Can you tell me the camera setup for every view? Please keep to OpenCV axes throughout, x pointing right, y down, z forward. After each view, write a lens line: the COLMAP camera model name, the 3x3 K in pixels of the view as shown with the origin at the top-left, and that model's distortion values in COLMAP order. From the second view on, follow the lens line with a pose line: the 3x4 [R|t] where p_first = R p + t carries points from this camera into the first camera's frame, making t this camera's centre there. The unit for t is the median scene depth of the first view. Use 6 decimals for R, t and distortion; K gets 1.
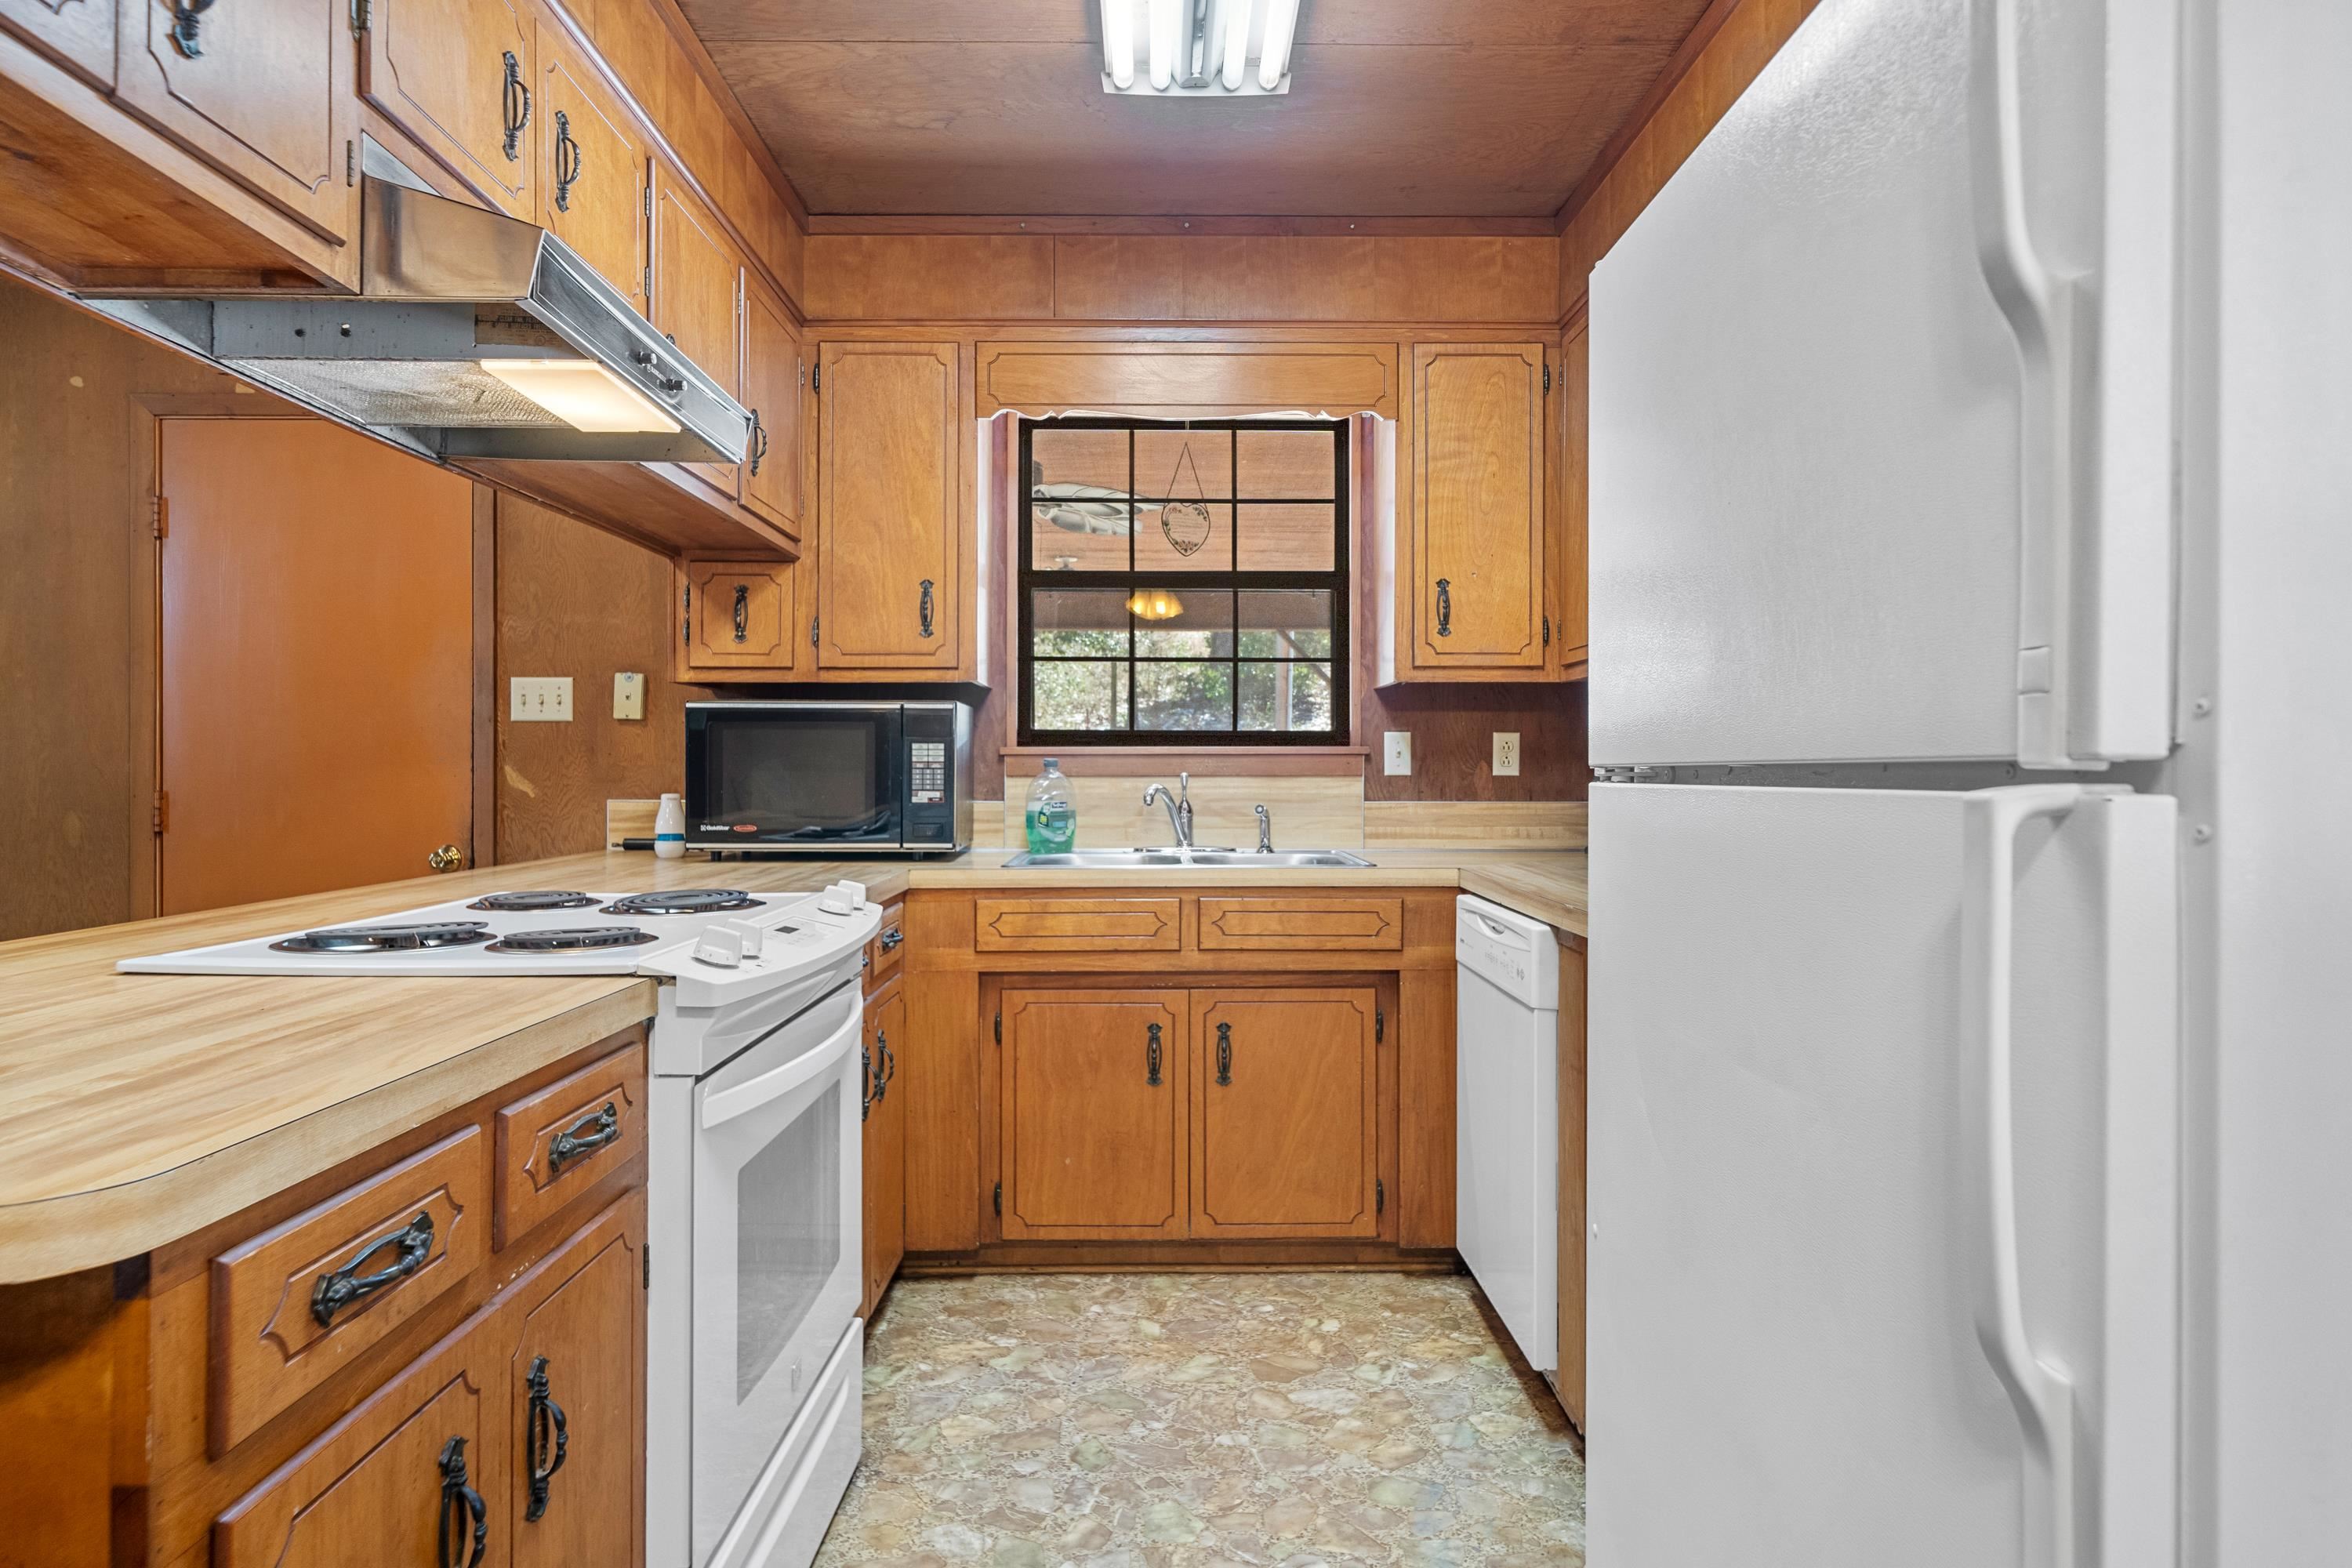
lens RADIAL K [[1371.6, 0, 1176.0], [0, 1371.6, 784.0], [0, 0, 1]] dist [0.006121, 0.001117]
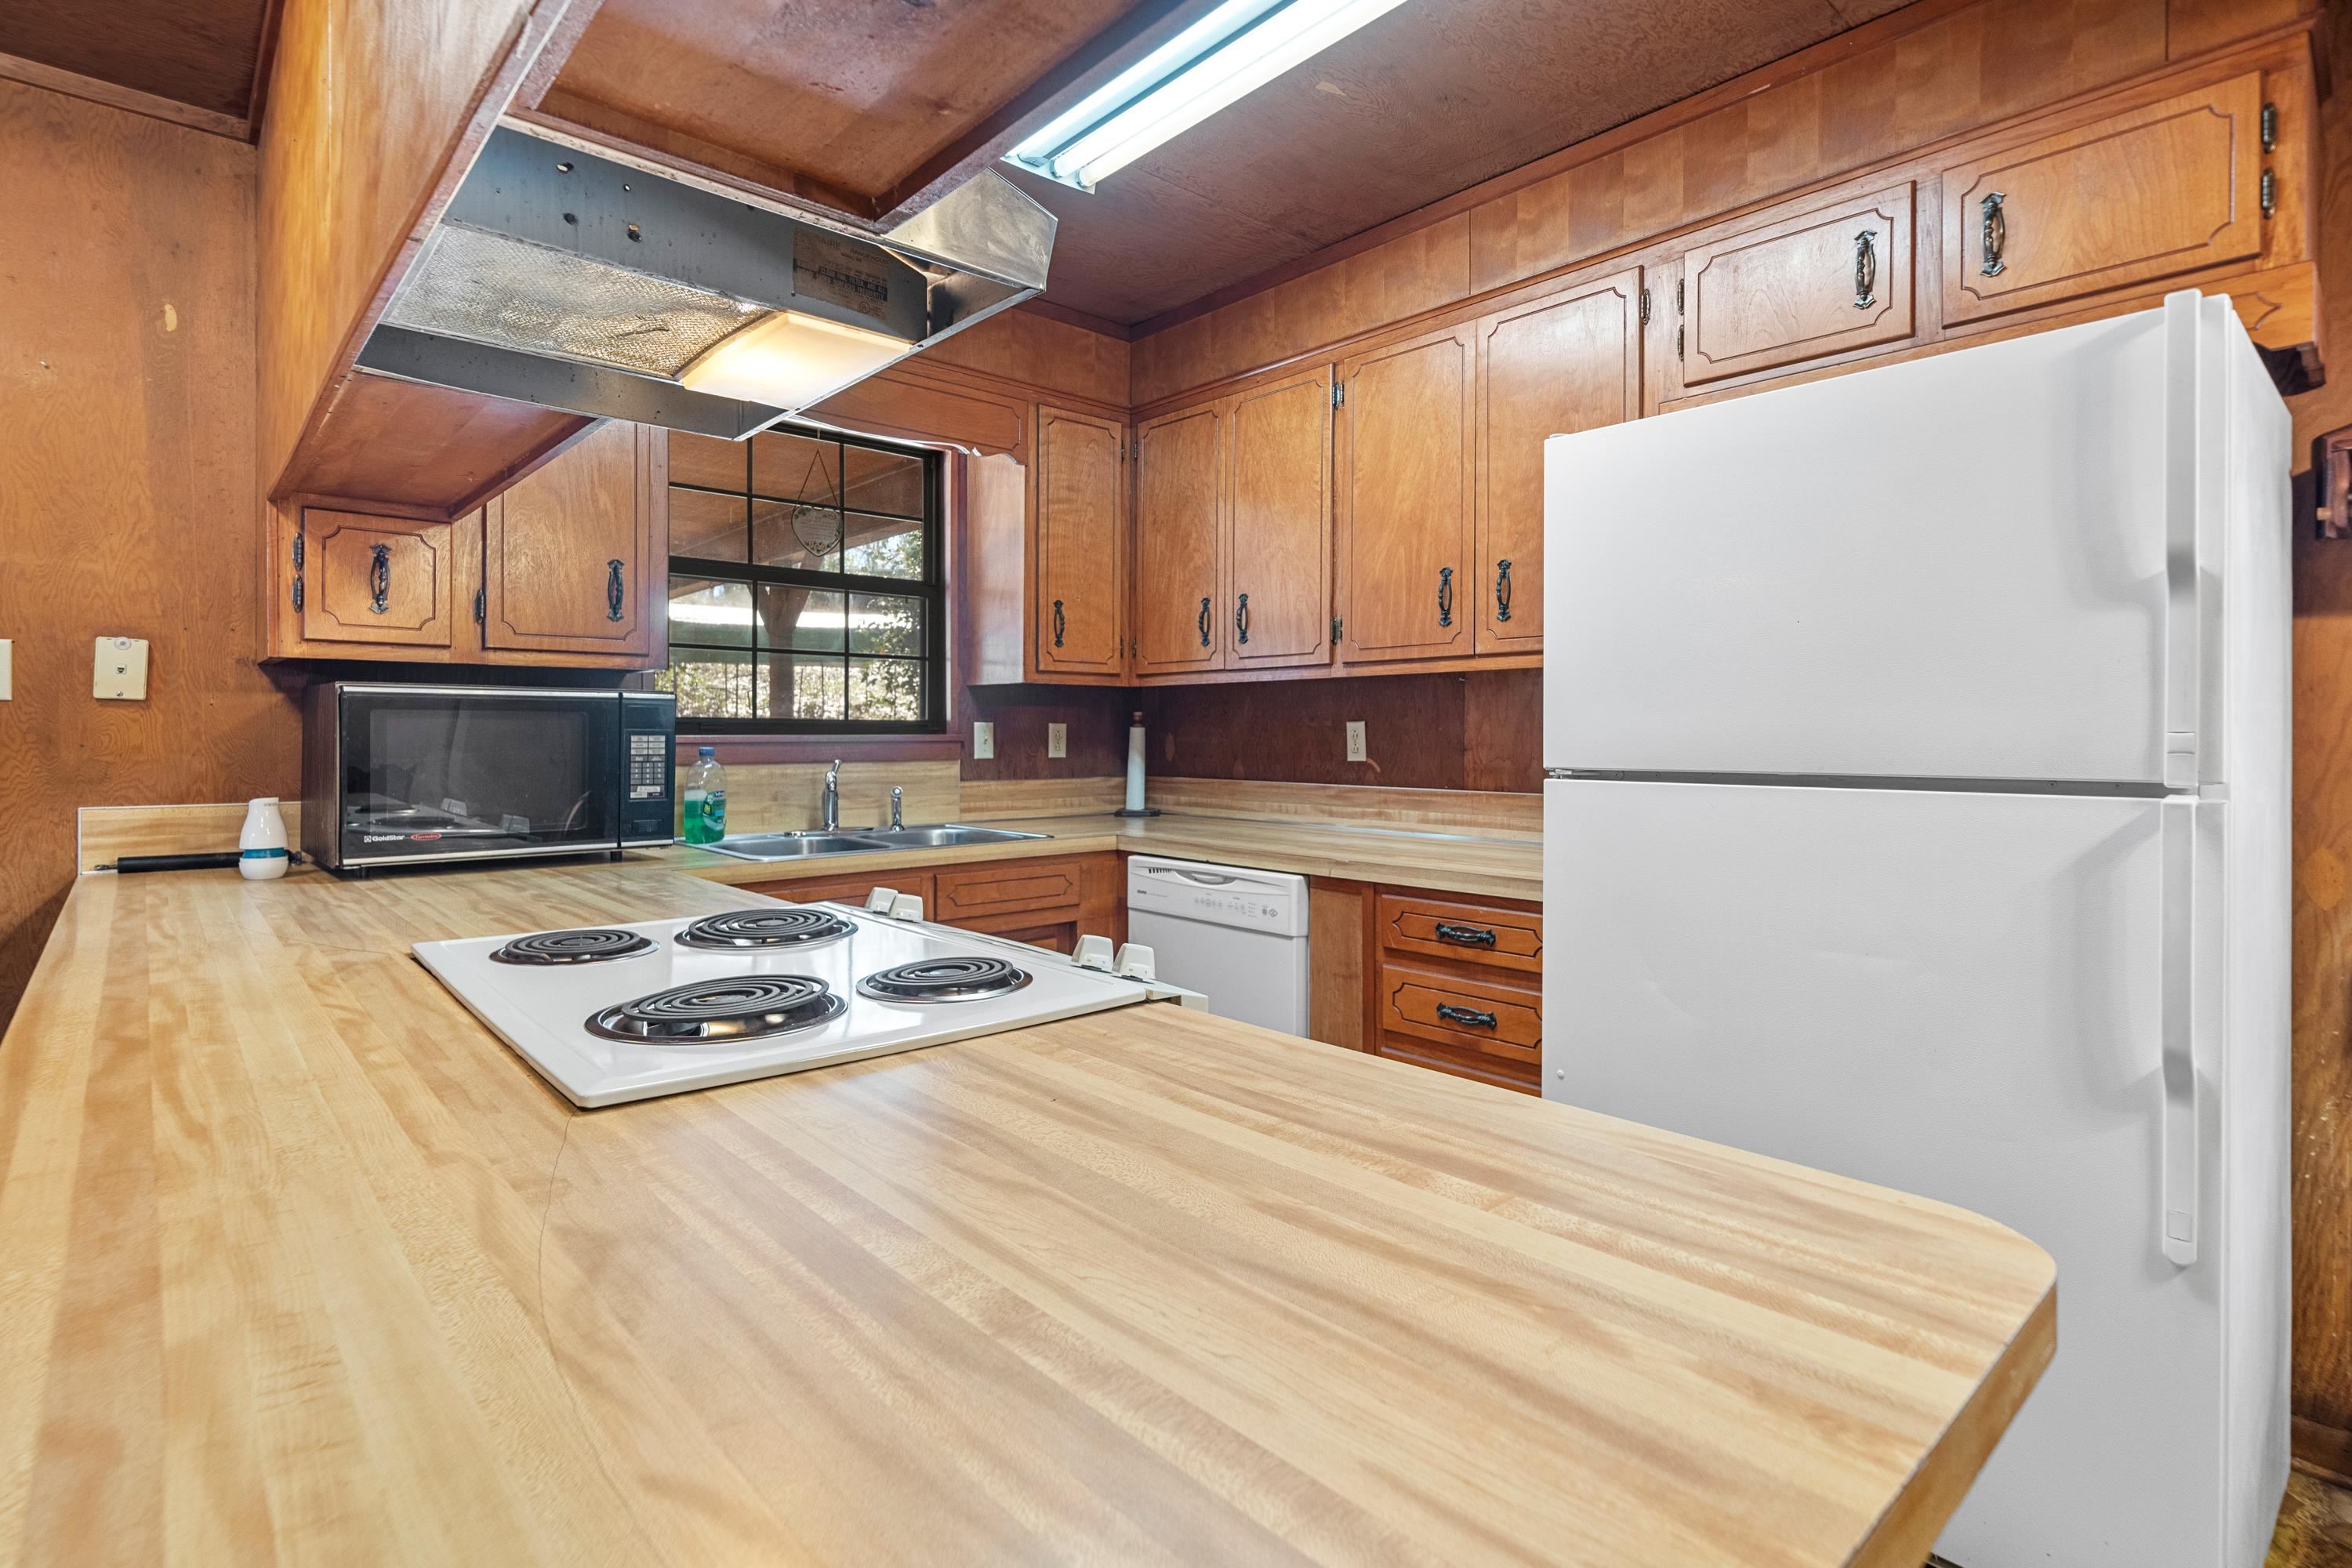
lens RADIAL K [[1144.3, 0, 1164.5], [0, 1144.3, 762.7], [0, 0, 1]] dist [0.001153, 0.000980]
pose [[0.754608, -0.015945, 0.655982, -0.408943], [0.006039, 0.999831, 0.017356, -0.021164], [-0.656148, -0.009135, 0.754577, 0.161104]]
